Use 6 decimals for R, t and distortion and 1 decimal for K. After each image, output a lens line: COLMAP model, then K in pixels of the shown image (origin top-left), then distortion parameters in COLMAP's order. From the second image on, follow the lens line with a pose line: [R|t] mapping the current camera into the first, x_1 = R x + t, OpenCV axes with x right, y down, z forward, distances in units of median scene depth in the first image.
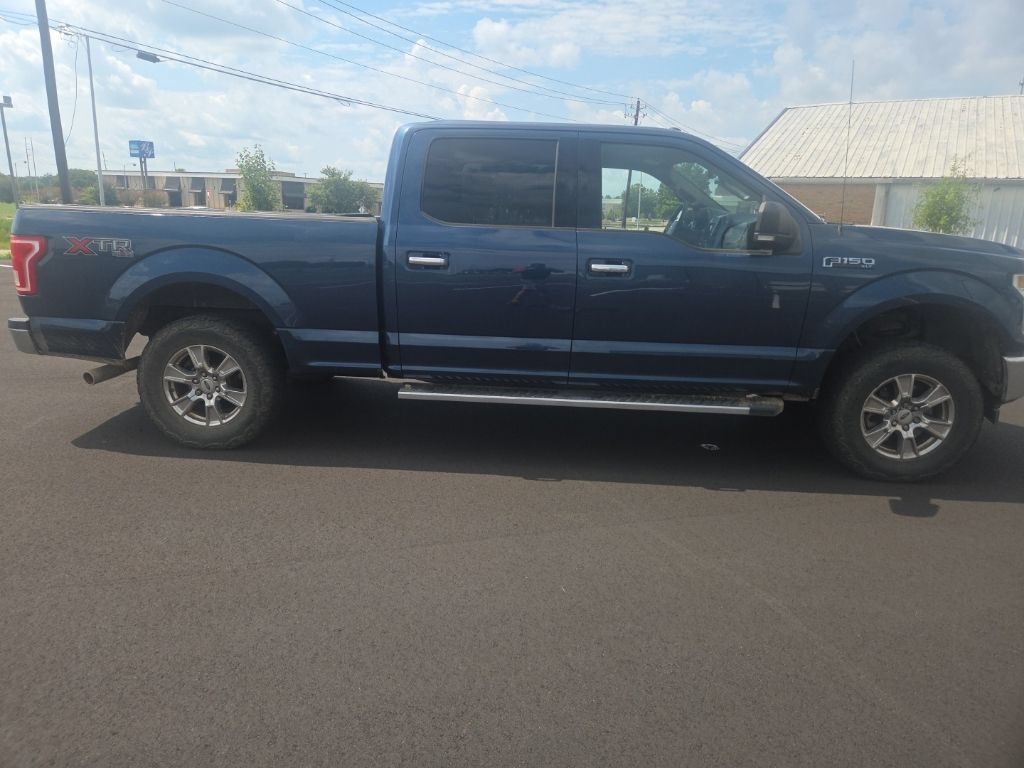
lens RADIAL K [[704.0, 0, 507.7], [0, 704.0, 384.9], [0, 0, 1]] dist [0.071499, -0.060855]
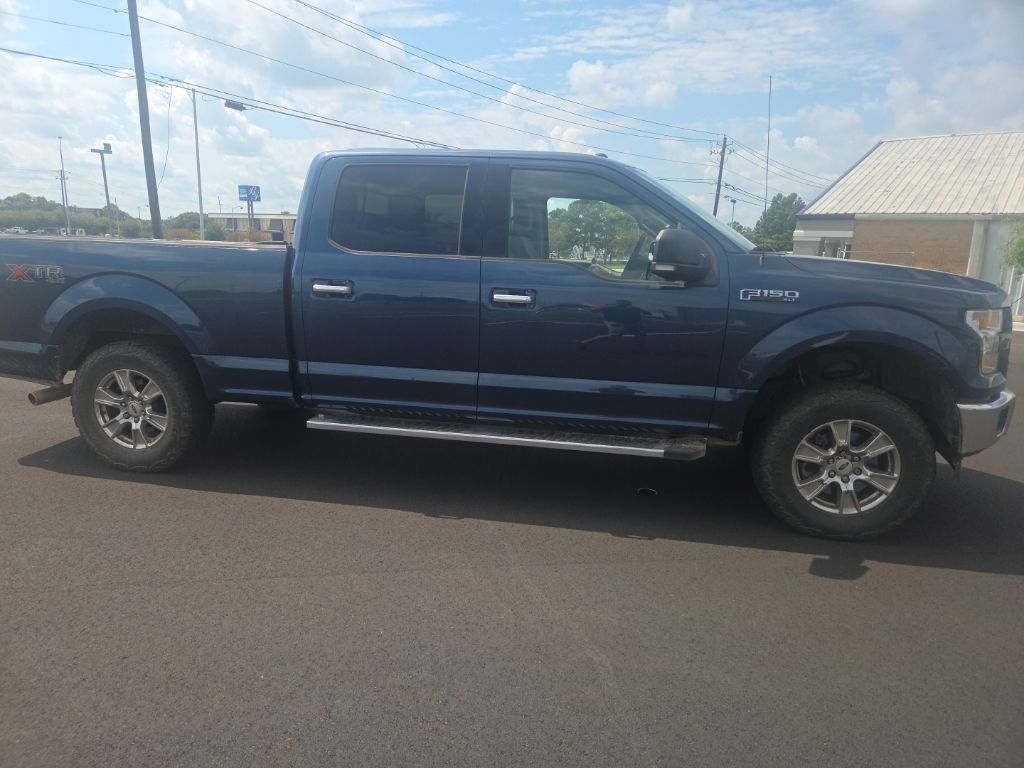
lens RADIAL K [[708.6, 0, 505.2], [0, 708.6, 401.6], [0, 0, 1]] dist [0.072951, -0.068328]
pose [[0.991136, 0.028901, -0.129667, 0.236967], [-0.033107, 0.998989, -0.030401, 0.003649], [0.128657, 0.034424, 0.991091, 0.044915]]
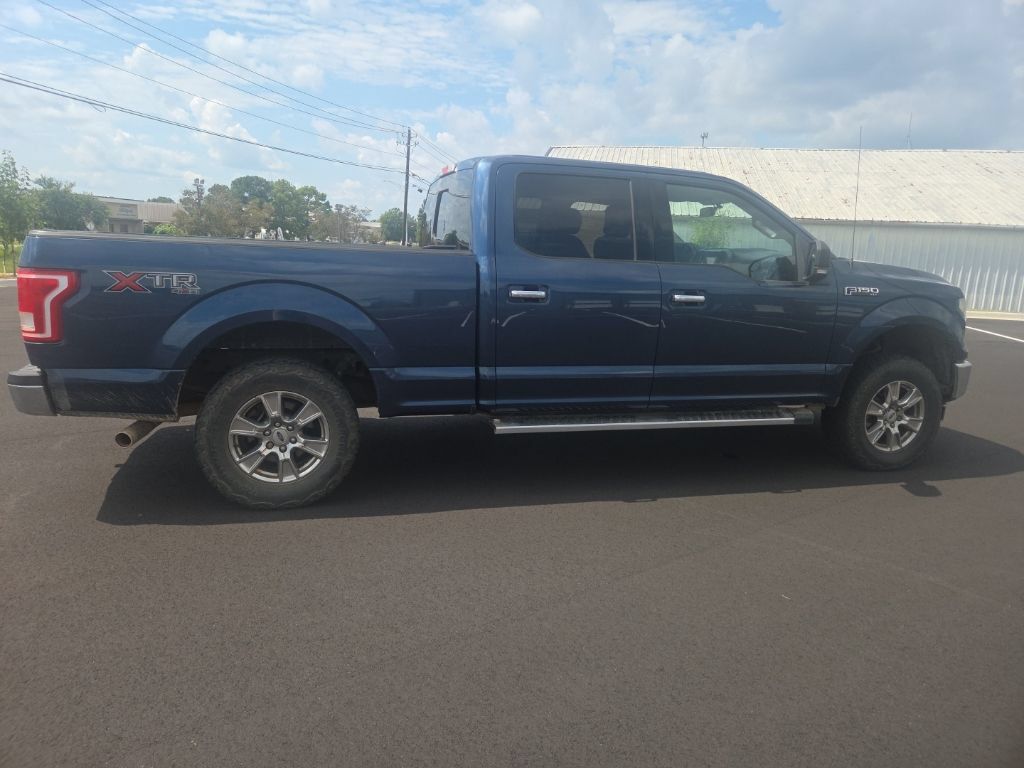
lens RADIAL K [[700.3, 0, 511.1], [0, 700.3, 379.9], [0, 0, 1]] dist [0.070903, -0.058364]
pose [[0.938604, -0.053567, 0.340813, -0.444173], [0.066030, 0.997503, -0.025066, -0.028467], [-0.338619, 0.046031, 0.939797, 0.074425]]
